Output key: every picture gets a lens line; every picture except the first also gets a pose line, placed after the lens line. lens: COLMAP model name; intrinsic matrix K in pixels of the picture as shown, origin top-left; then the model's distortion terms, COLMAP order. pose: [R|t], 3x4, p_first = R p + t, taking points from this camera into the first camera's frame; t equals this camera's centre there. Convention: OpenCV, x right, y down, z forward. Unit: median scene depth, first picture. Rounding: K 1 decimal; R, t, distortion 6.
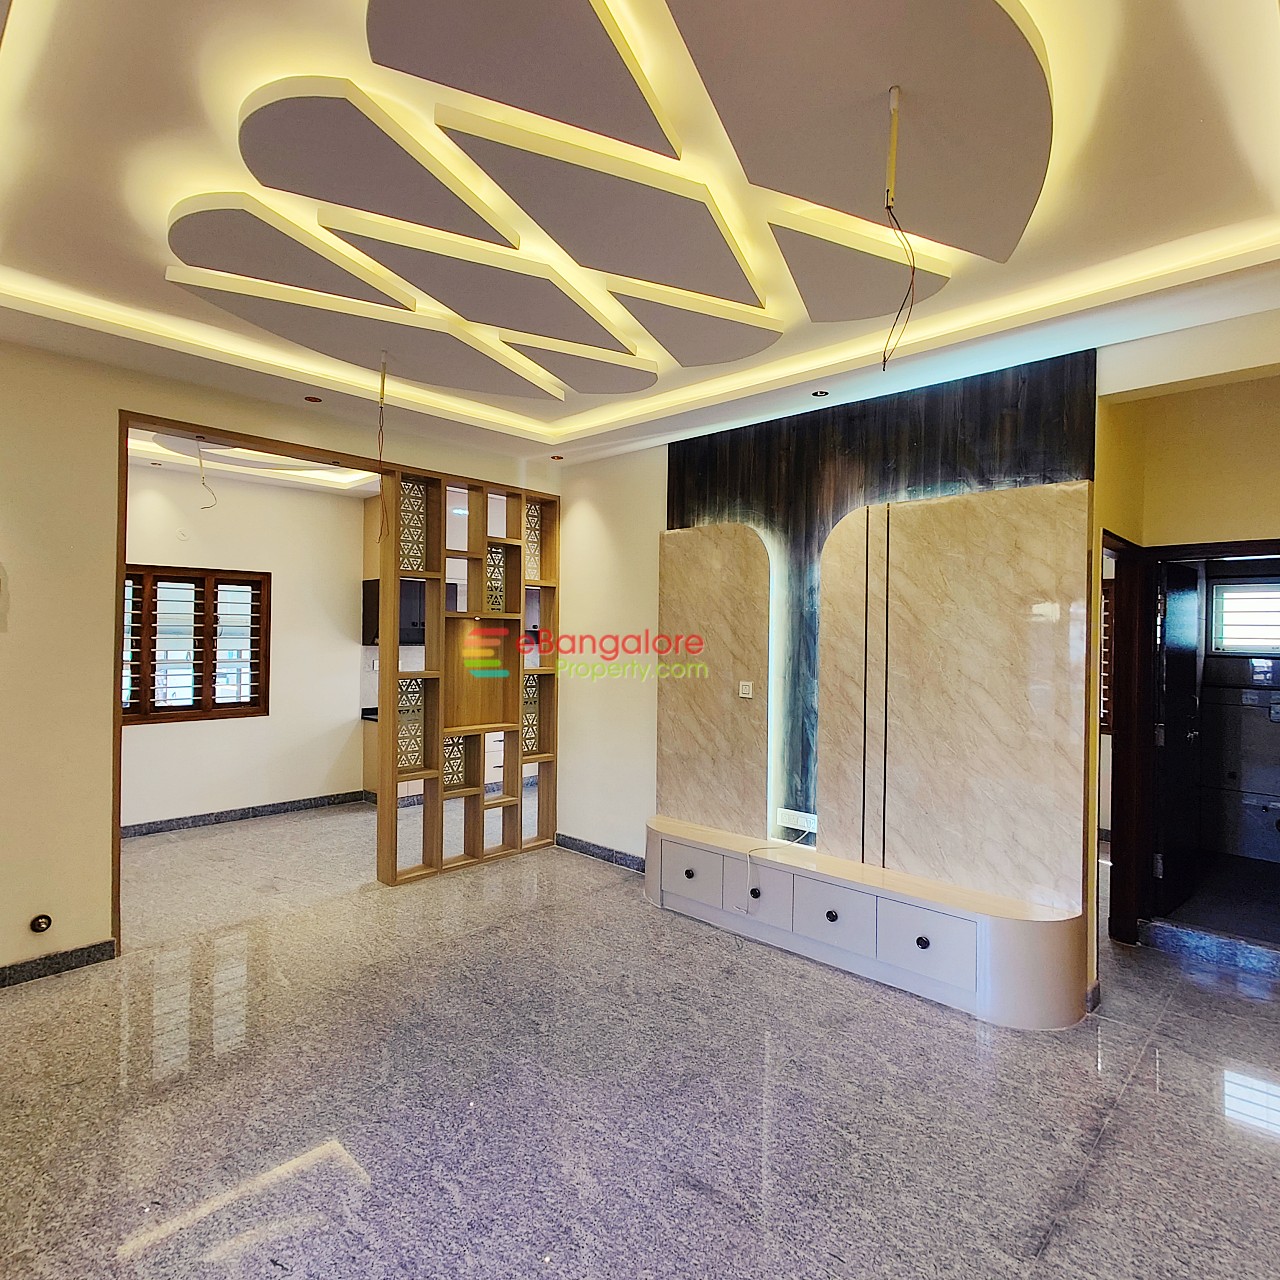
lens RADIAL K [[747.0, 0, 644.3], [0, 747.0, 635.6], [0, 0, 1]] dist [-0.008374, 0.002874]
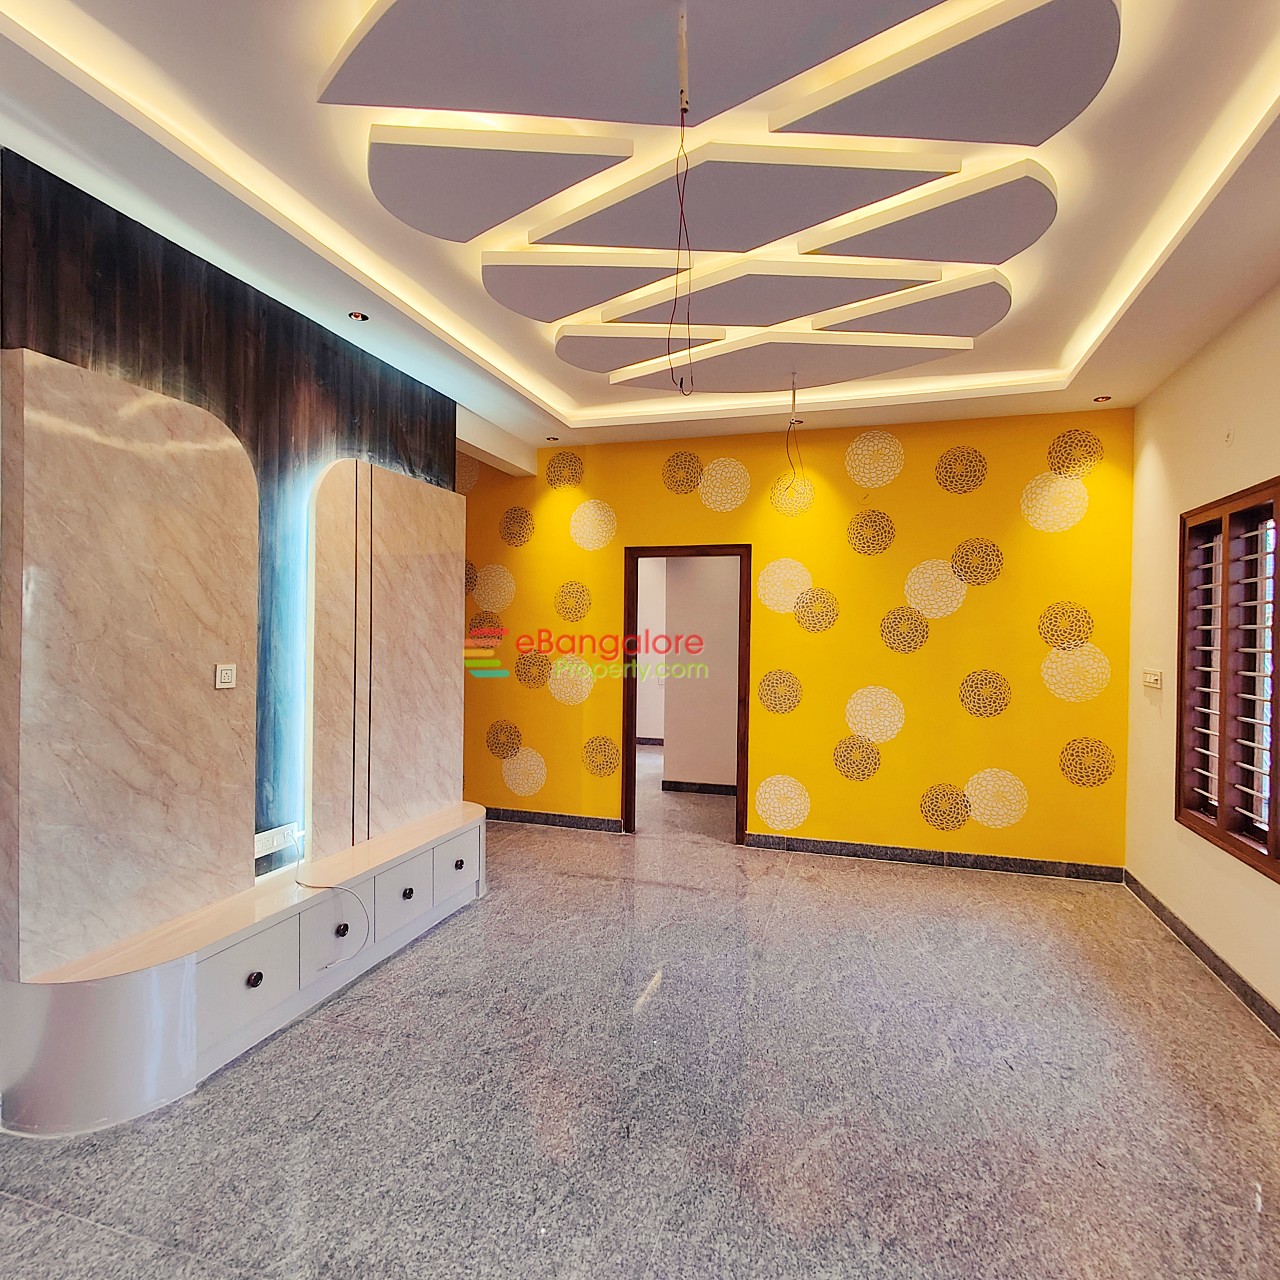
lens RADIAL K [[747.0, 0, 638.2], [0, 747.0, 640.0], [0, 0, 1]] dist [-0.008374, 0.002874]
pose [[-0.446129, -0.027439, 0.894548, -0.721185], [-0.016681, 0.999611, 0.022343, 0.024371], [-0.894813, -0.004955, -0.446414, 1.154309]]
